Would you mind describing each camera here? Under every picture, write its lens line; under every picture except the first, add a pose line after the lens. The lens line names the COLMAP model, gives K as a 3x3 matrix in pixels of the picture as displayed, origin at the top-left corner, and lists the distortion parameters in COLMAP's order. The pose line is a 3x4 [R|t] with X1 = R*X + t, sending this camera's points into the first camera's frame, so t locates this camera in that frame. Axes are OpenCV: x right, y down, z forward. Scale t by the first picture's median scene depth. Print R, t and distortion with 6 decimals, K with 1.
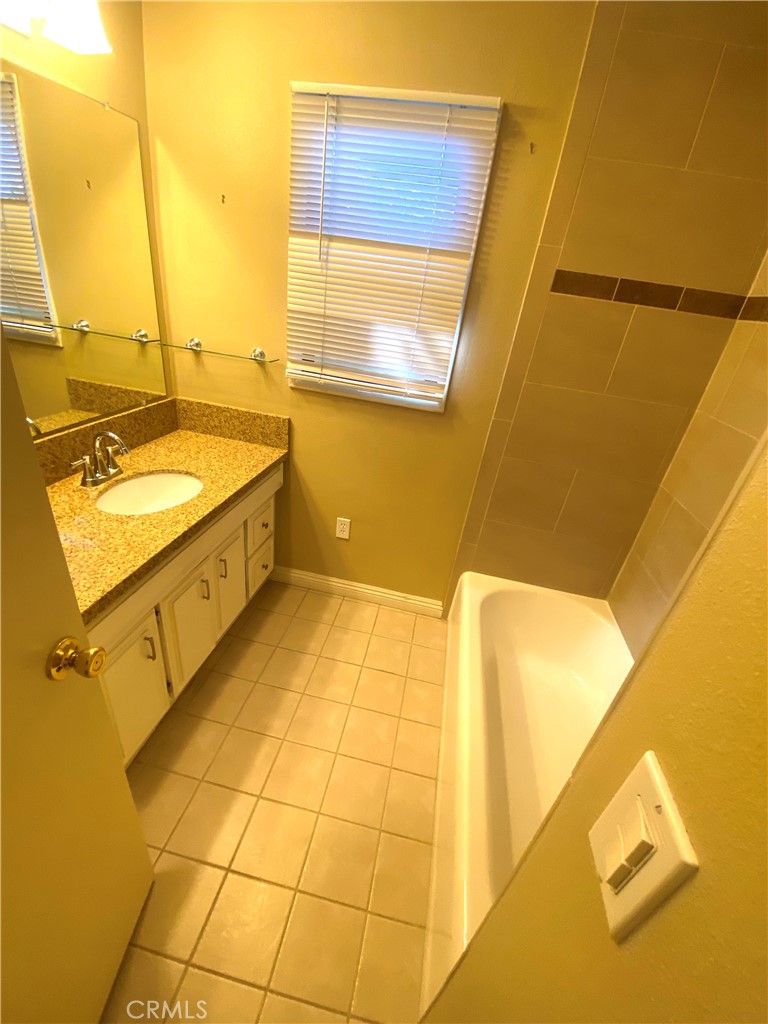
lens RADIAL K [[418.9, 0, 387.4], [0, 418.9, 511.8], [0, 0, 1]] dist [0.015244, -0.005362]
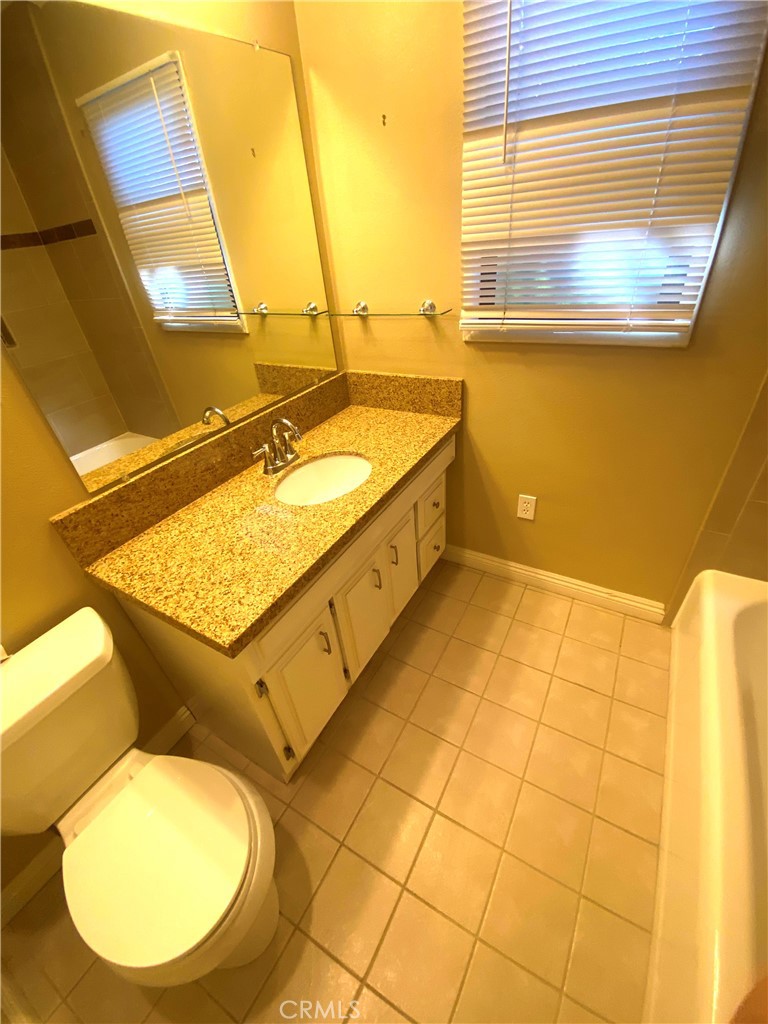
lens RADIAL K [[418.9, 0, 382.2], [0, 418.9, 517.9], [0, 0, 1]] dist [0.015244, -0.005362]
pose [[0.916940, 0.020912, -0.398476, -0.042896], [0.025268, 0.993578, 0.110288, -0.047295], [0.398224, -0.111196, 0.910524, 0.139353]]
